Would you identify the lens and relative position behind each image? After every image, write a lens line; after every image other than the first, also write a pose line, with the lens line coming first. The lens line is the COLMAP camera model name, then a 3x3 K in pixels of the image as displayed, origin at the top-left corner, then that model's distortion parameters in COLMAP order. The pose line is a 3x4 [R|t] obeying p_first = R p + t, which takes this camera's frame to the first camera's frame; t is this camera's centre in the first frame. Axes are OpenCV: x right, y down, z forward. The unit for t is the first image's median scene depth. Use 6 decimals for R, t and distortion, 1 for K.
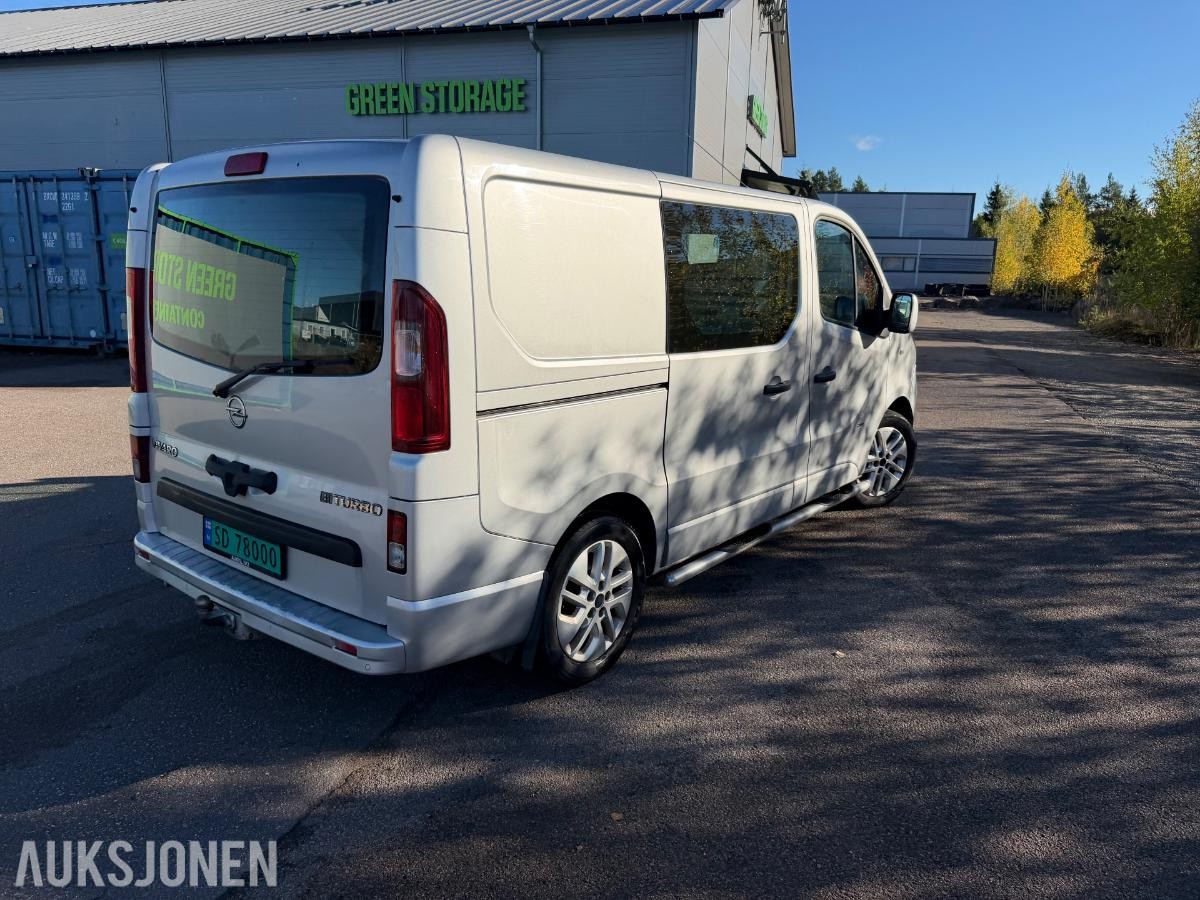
lens RADIAL K [[848.0, 0, 609.6], [0, 848.0, 452.7], [0, 0, 1]] dist [0.045644, -0.058577]
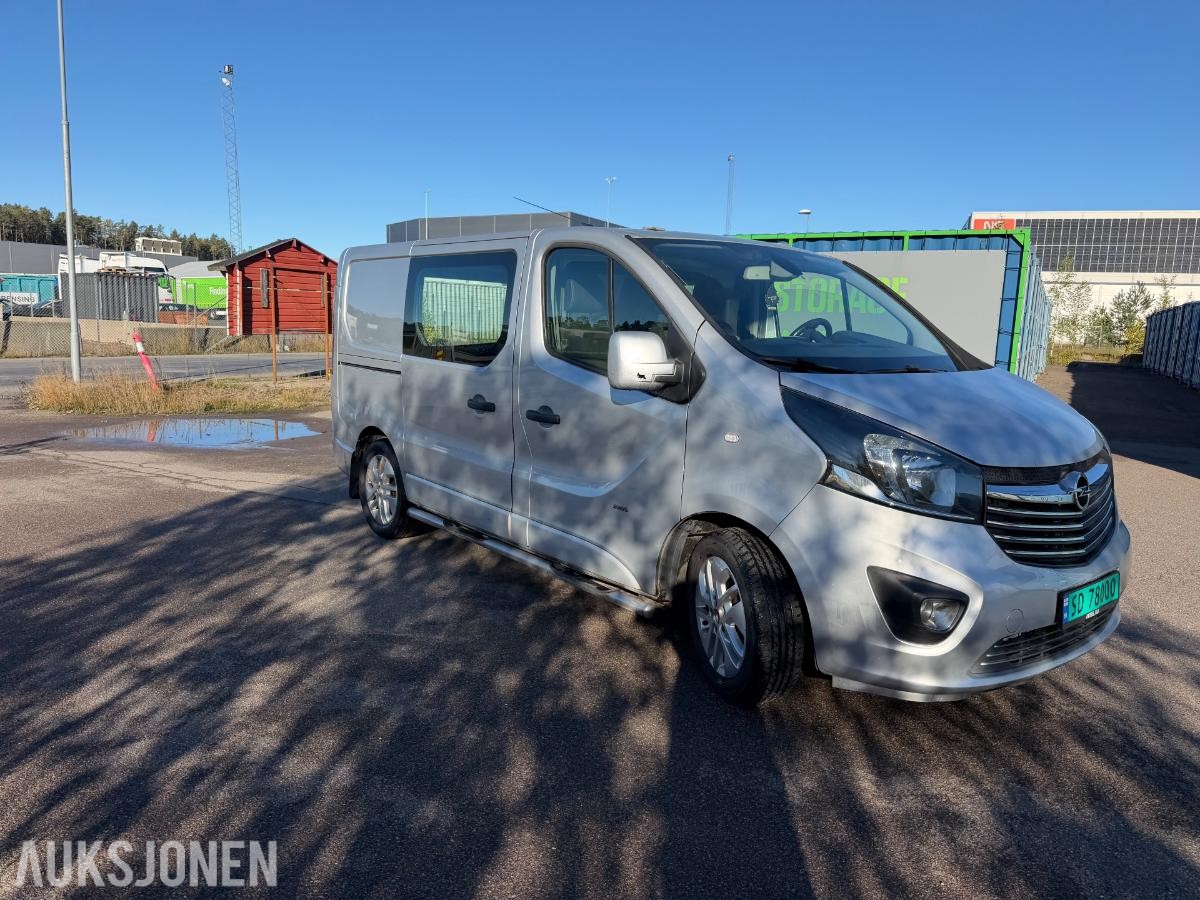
lens RADIAL K [[848.0, 0, 604.2], [0, 848.0, 453.2], [0, 0, 1]] dist [0.045644, -0.058577]
pose [[-0.227053, 0.116945, -0.966835, 1.450997], [-0.252235, 0.951827, 0.174365, -0.294855], [0.940651, 0.283460, -0.186617, 1.621250]]
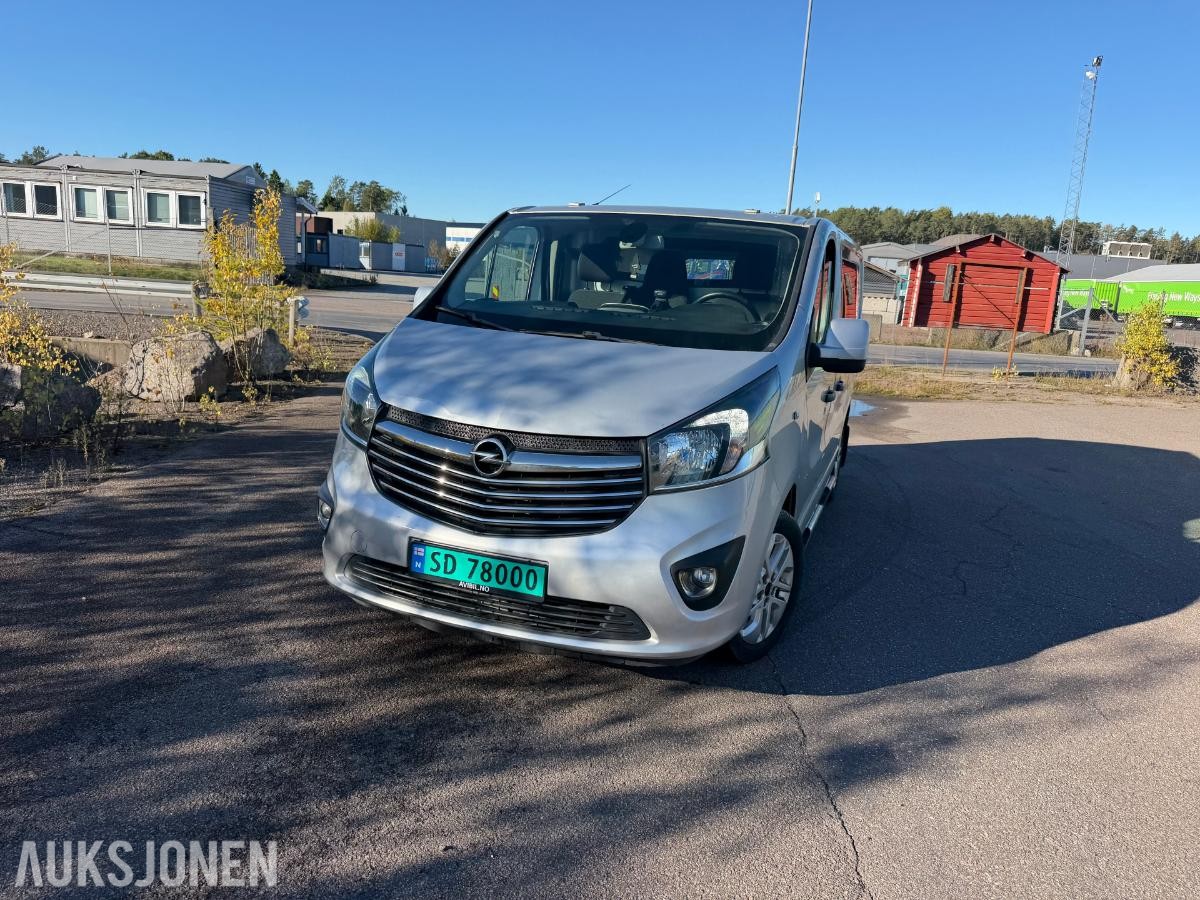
lens RADIAL K [[848.0, 0, 605.2], [0, 848.0, 455.7], [0, 0, 1]] dist [0.045644, -0.058577]
pose [[-0.952544, -0.027607, -0.303146, 0.617413], [-0.153167, 0.904092, 0.398947, -0.582204], [0.263057, 0.426446, -0.865416, 2.697260]]
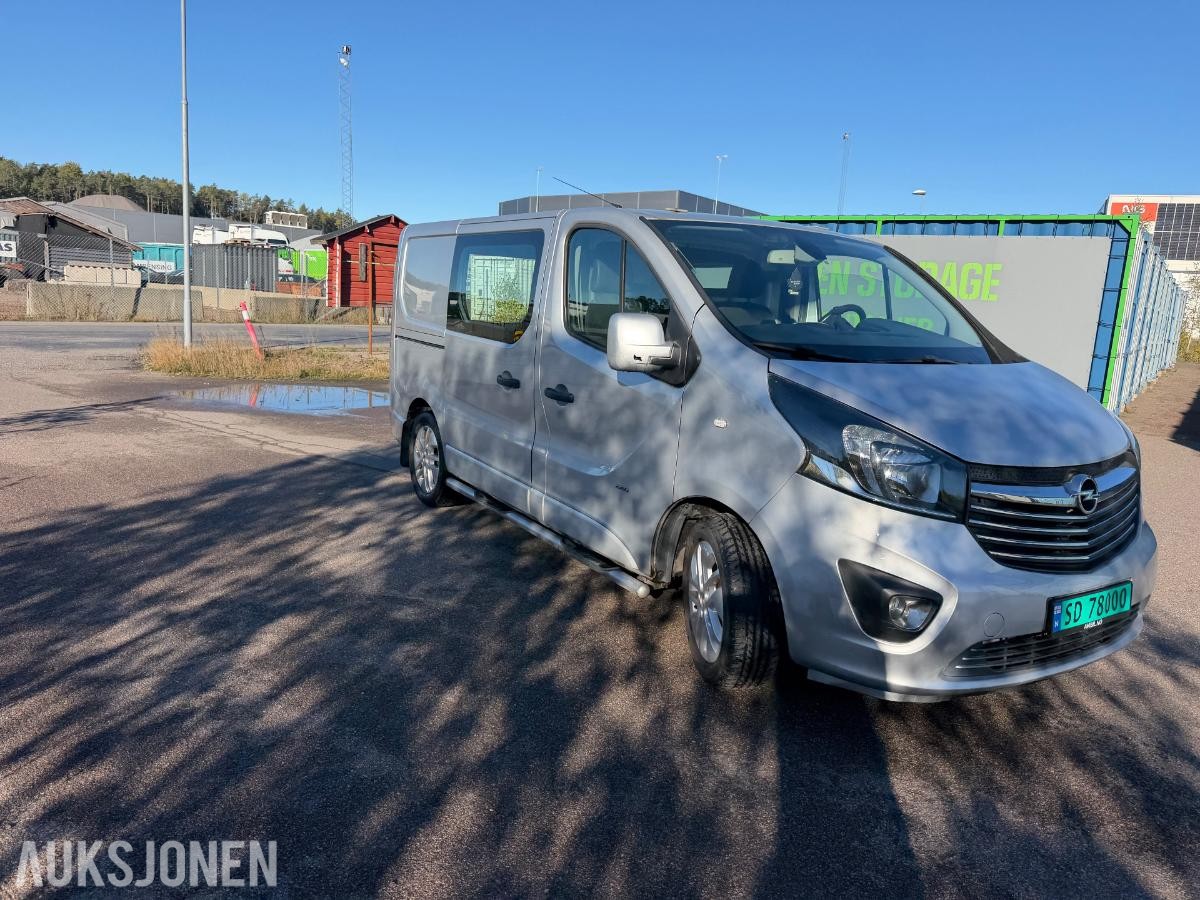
lens RADIAL K [[848.0, 0, 601.9], [0, 848.0, 445.5], [0, 0, 1]] dist [0.045644, -0.058577]
pose [[-0.348159, 0.118237, -0.929949, 1.428411], [-0.270863, 0.937014, 0.220542, -0.329767], [0.897451, 0.328673, -0.294204, 1.737054]]
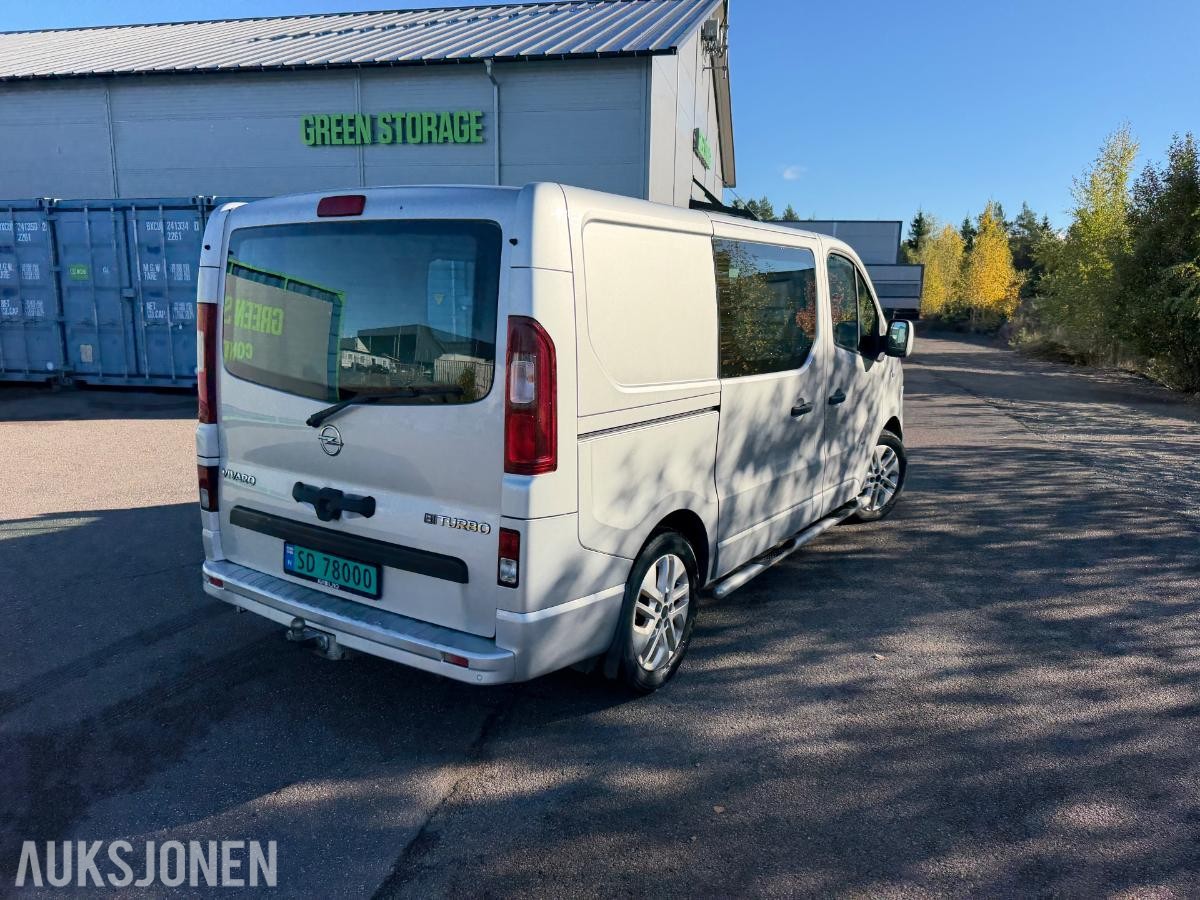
lens RADIAL K [[848.0, 0, 608.0], [0, 848.0, 452.5], [0, 0, 1]] dist [0.045644, -0.058577]
pose [[0.997305, -0.019183, 0.070819, -0.143583], [0.021276, 0.999355, -0.028931, 0.003910], [-0.070219, 0.030360, 0.997070, -0.054365]]
